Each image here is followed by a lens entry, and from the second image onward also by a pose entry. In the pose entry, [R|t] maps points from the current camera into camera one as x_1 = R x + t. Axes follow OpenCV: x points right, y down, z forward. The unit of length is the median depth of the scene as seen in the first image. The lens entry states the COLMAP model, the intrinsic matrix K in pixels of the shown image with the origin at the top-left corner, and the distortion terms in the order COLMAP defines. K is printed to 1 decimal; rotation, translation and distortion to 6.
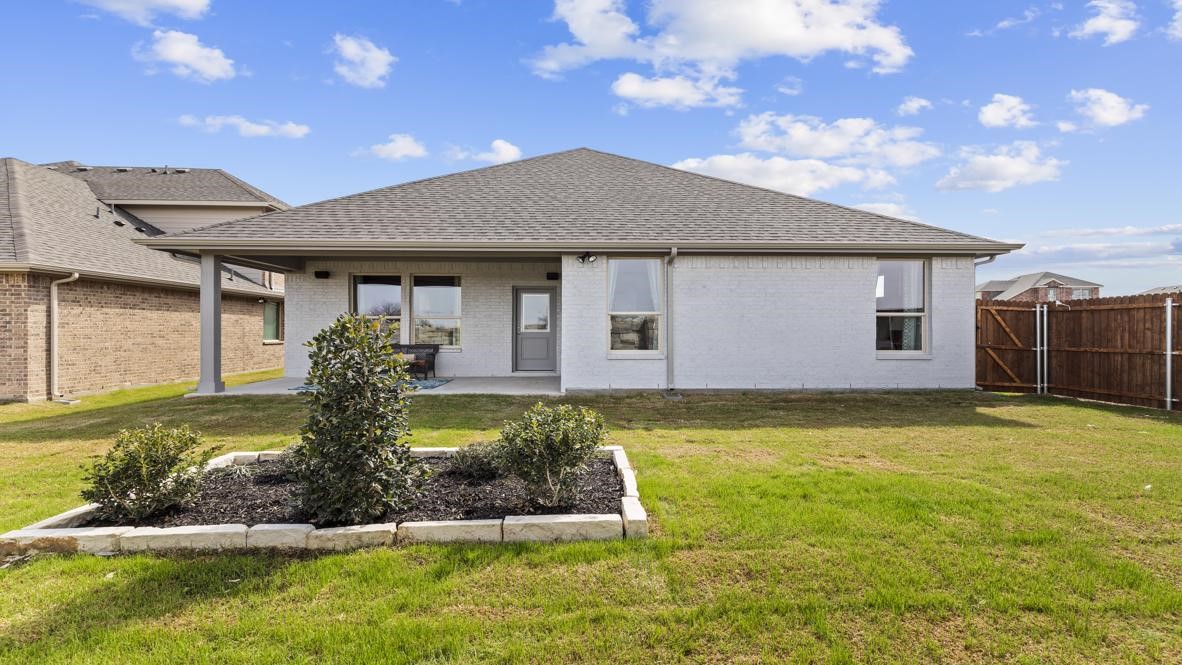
lens RADIAL K [[532.1, 0, 598.1], [0, 532.1, 332.6], [0, 0, 1]] dist [0.006214, -0.000672]
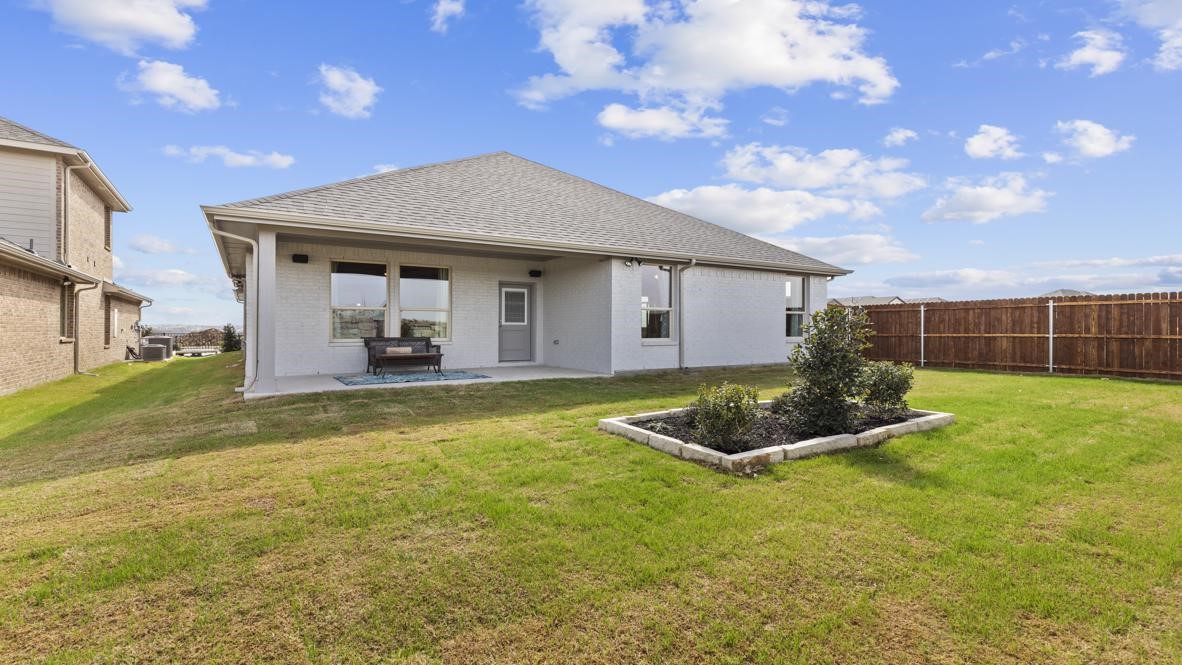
lens RADIAL K [[532.1, 0, 594.0], [0, 532.1, 333.6], [0, 0, 1]] dist [0.006214, -0.000672]
pose [[0.863198, -0.005583, 0.504834, -0.679337], [0.003646, 0.999982, 0.004826, 0.015635], [-0.504852, -0.002325, 0.863203, -0.005605]]
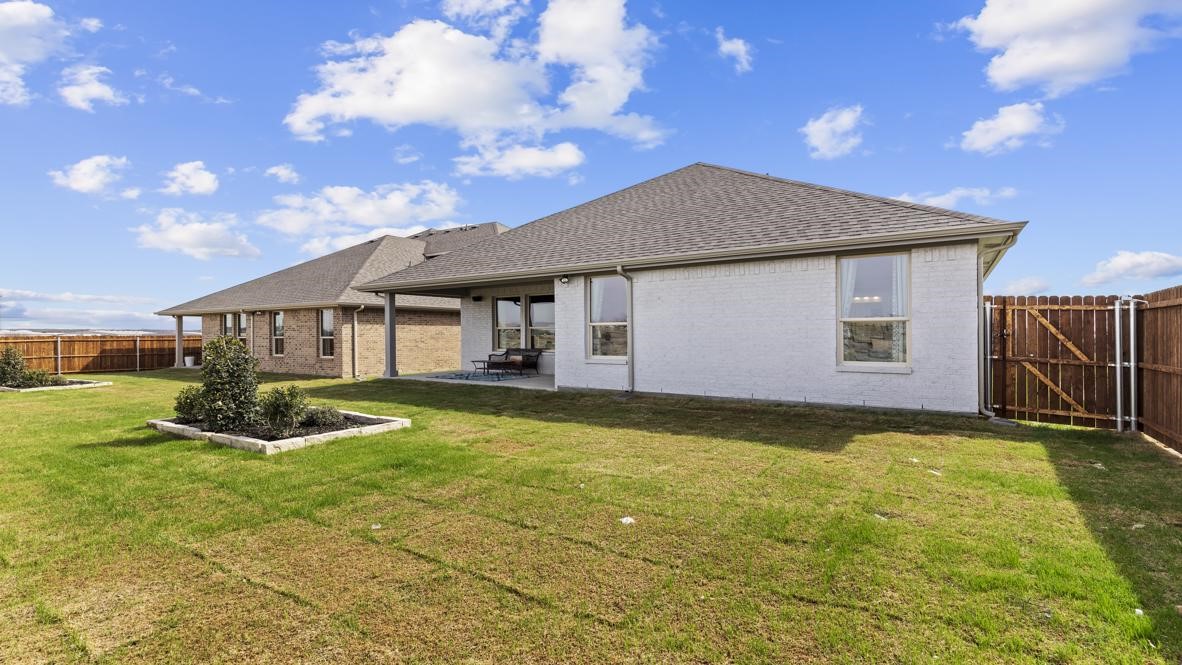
lens RADIAL K [[532.1, 0, 596.6], [0, 532.1, 330.2], [0, 0, 1]] dist [0.006214, -0.000672]
pose [[0.808744, -0.009519, -0.588084, 0.716416], [0.003631, 0.999931, -0.011193, -0.009358], [0.588150, 0.006917, 0.808723, 0.051698]]
